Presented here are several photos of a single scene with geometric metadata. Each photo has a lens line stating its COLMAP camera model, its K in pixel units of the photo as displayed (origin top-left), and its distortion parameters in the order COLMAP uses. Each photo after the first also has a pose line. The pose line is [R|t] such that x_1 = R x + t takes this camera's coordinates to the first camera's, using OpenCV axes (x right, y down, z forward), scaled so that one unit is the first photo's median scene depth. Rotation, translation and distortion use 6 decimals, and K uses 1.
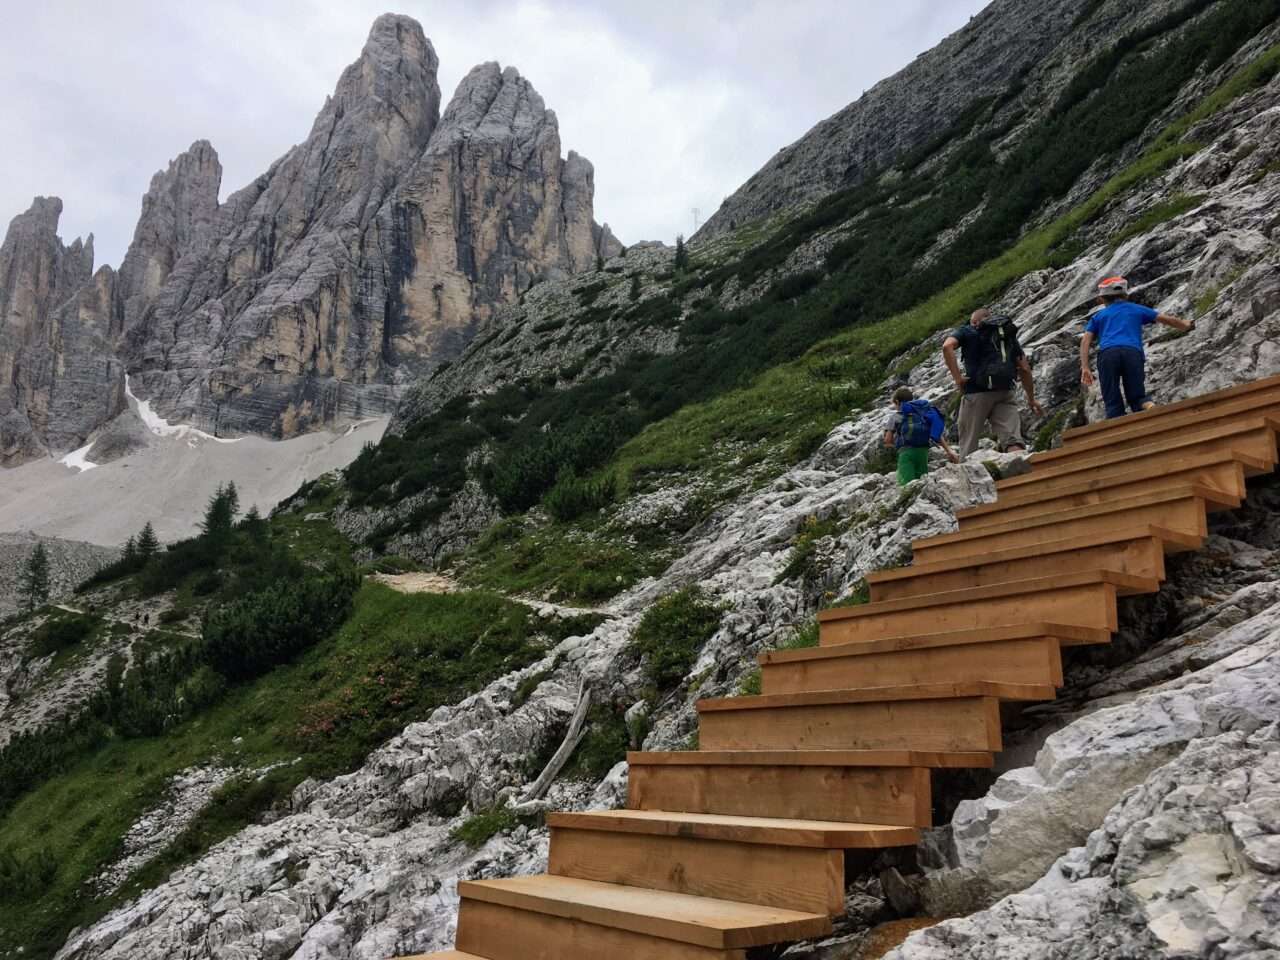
lens RADIAL K [[1068.5, 0, 633.7], [0, 1068.5, 479.8], [0, 0, 1]] dist [0.068152, -0.091908]
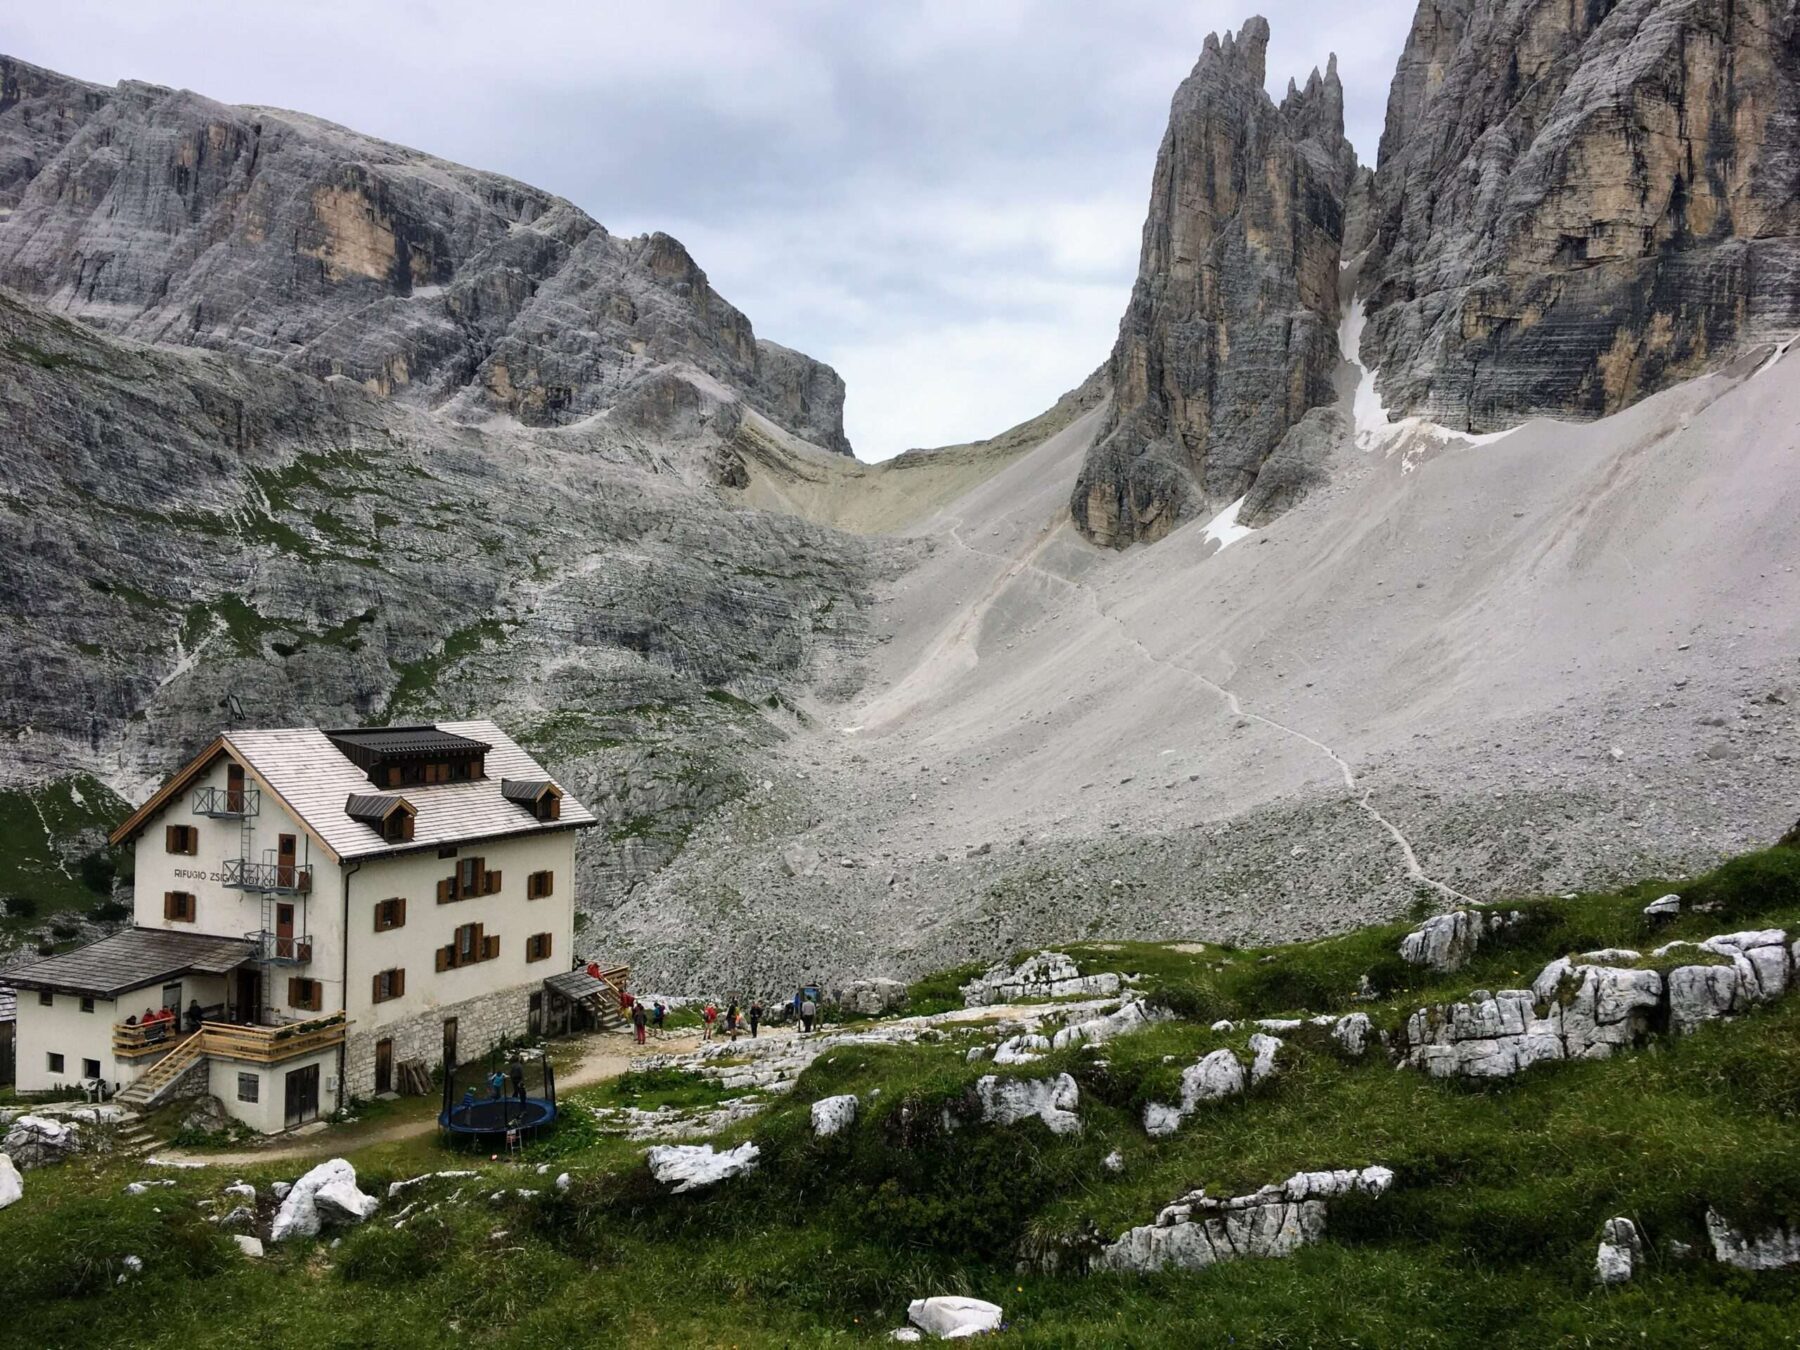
lens RADIAL K [[1502.6, 0, 895.0], [0, 1502.6, 671.7], [0, 0, 1]] dist [0.068152, -0.091908]
pose [[0.537115, 0.016502, -0.843347, 0.061253], [0.191547, 0.971303, 0.140999, -0.074416], [0.821473, -0.237273, 0.518541, 0.346835]]
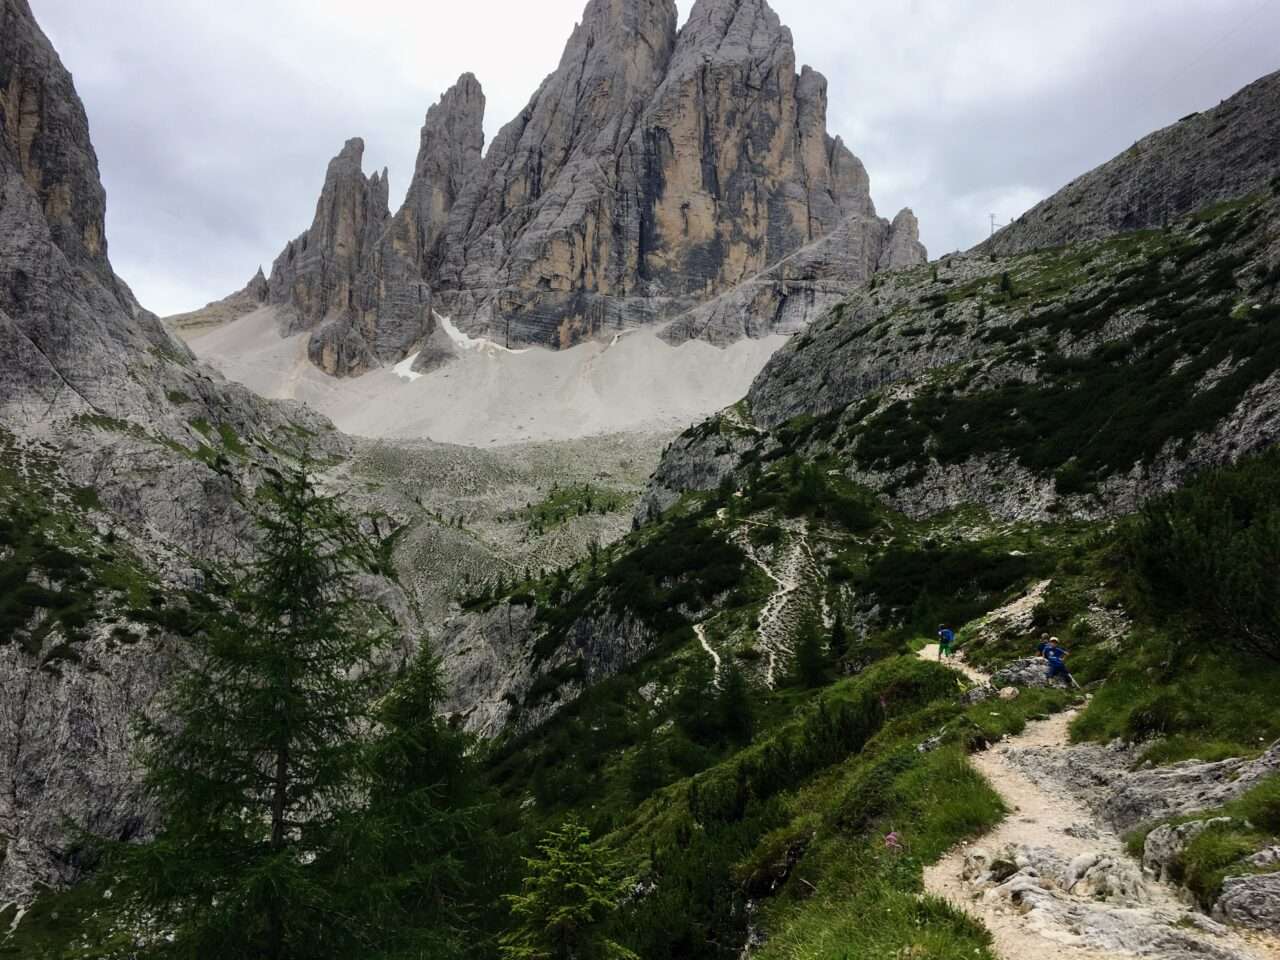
lens RADIAL K [[1068.5, 0, 633.2], [0, 1068.5, 473.0], [0, 0, 1]] dist [0.068152, -0.091908]
pose [[0.985135, 0.008015, -0.171594, -0.044558], [0.010191, 0.994424, 0.104959, -0.023146], [0.171479, -0.105148, 0.979561, -0.126538]]
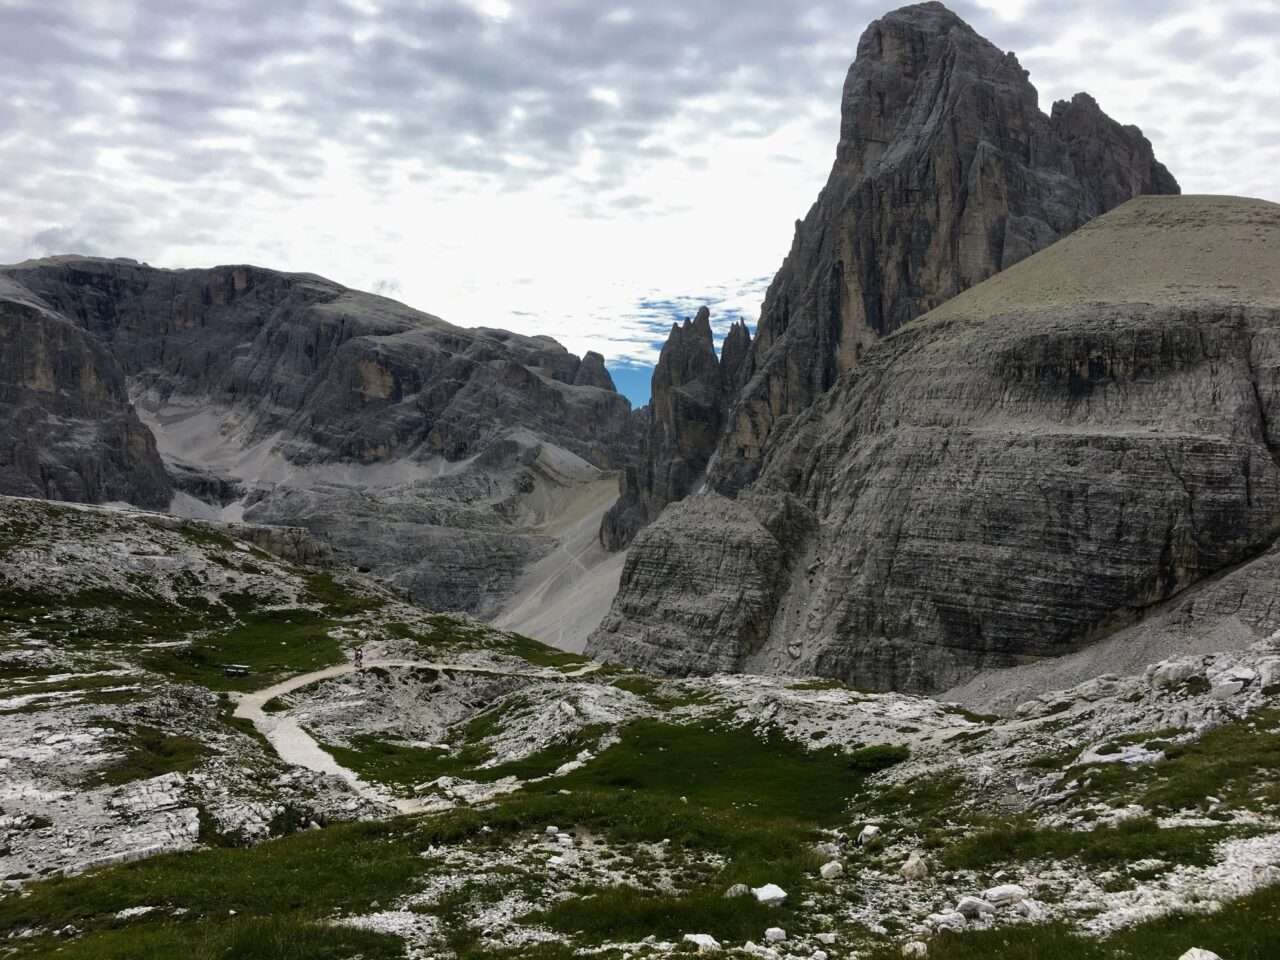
lens RADIAL K [[1068.5, 0, 642.3], [0, 1068.5, 471.6], [0, 0, 1]] dist [0.068152, -0.091908]
pose [[0.331627, 0.013200, -0.943318, 0.742095], [0.245027, 0.964383, 0.099635, -0.223955], [0.911035, -0.264180, 0.316581, 0.470721]]
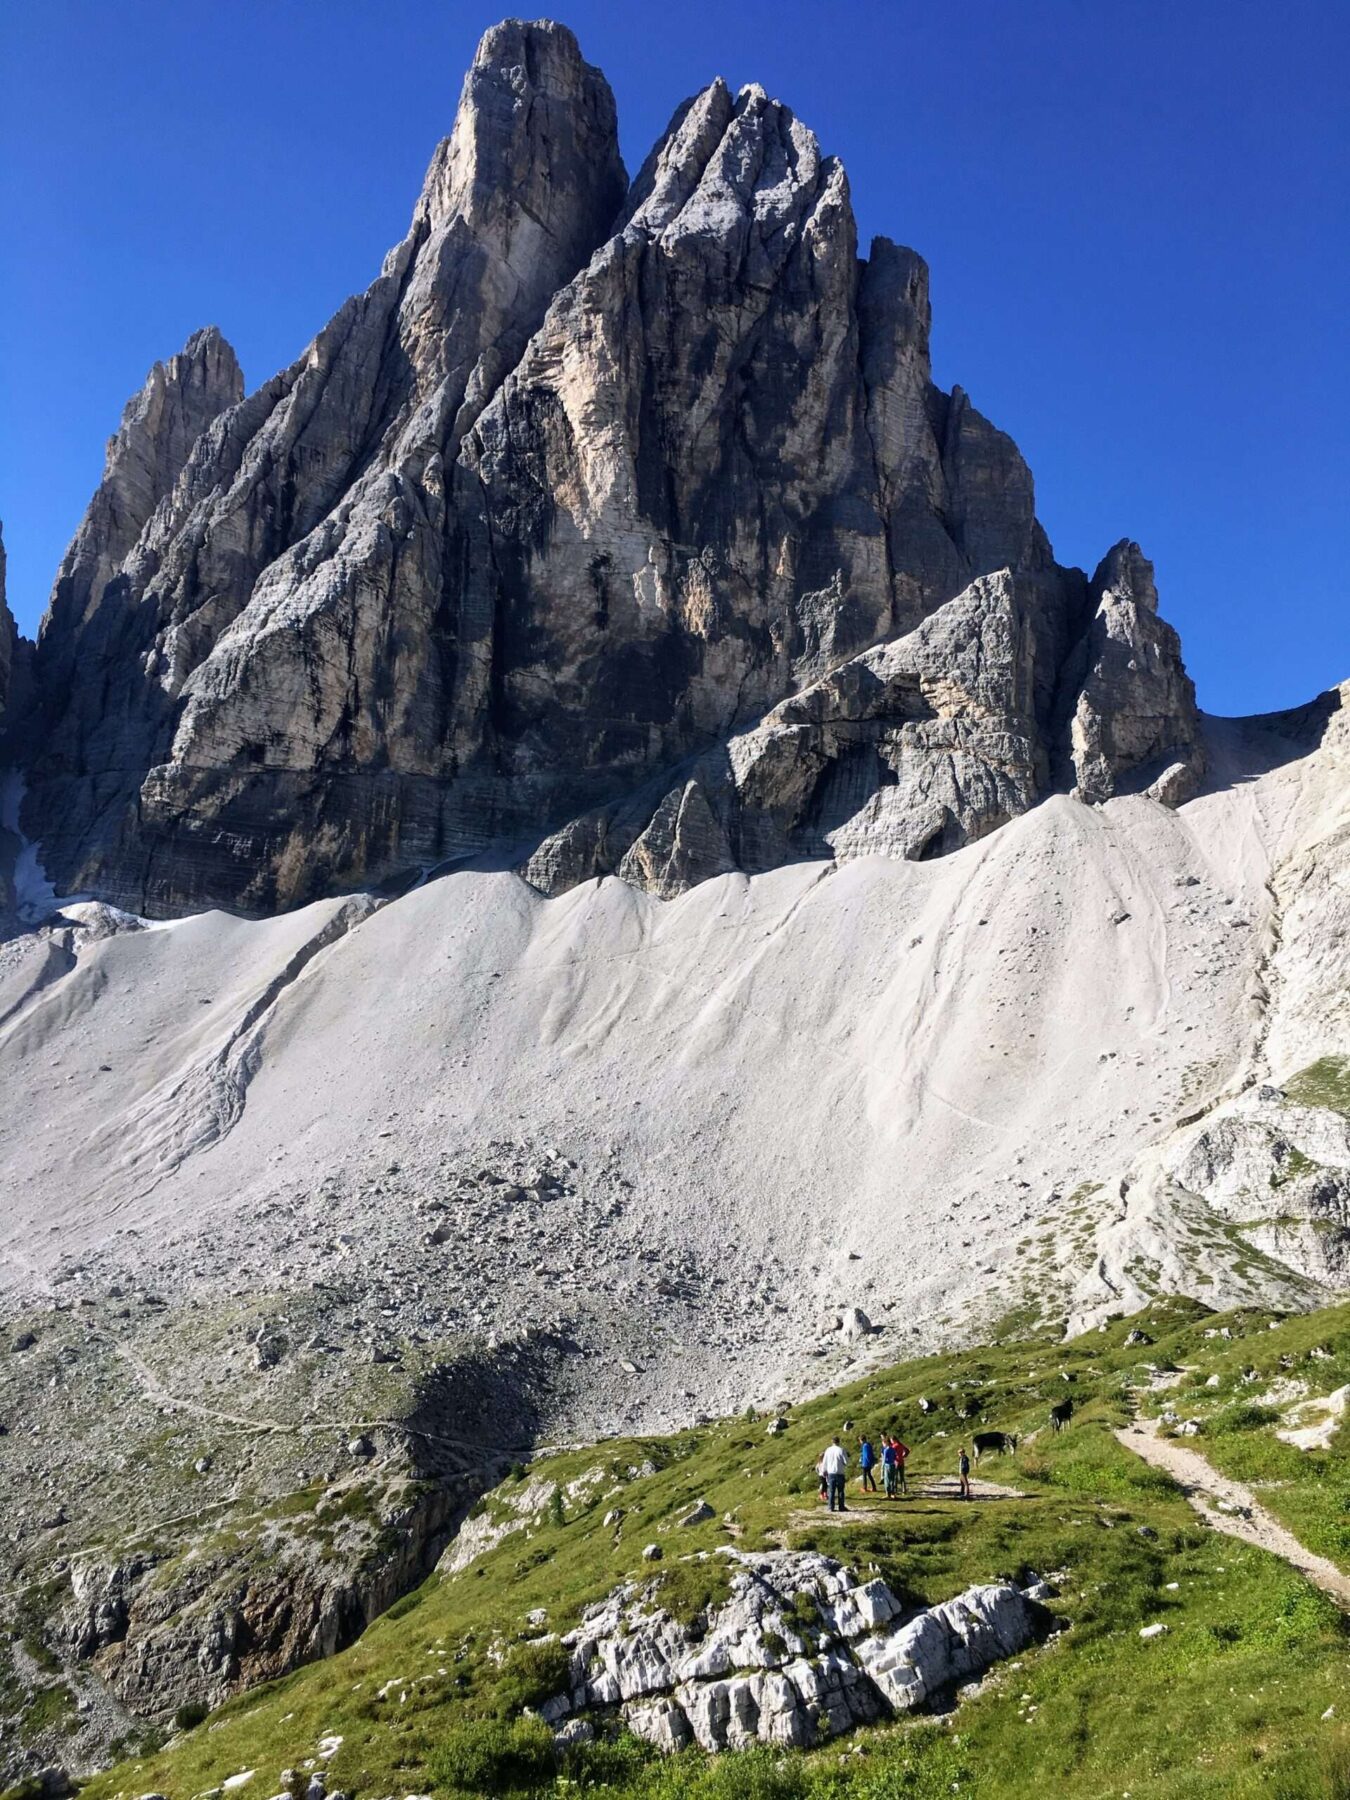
lens RADIAL K [[1502.6, 0, 665.9], [0, 1502.6, 898.8], [0, 0, 1]] dist [0.068152, -0.091908]
pose [[0.968557, -0.035059, -0.246311, 0.006085], [0.048248, 0.997695, 0.047715, -0.061904], [0.244070, -0.058098, 0.968016, 0.361144]]
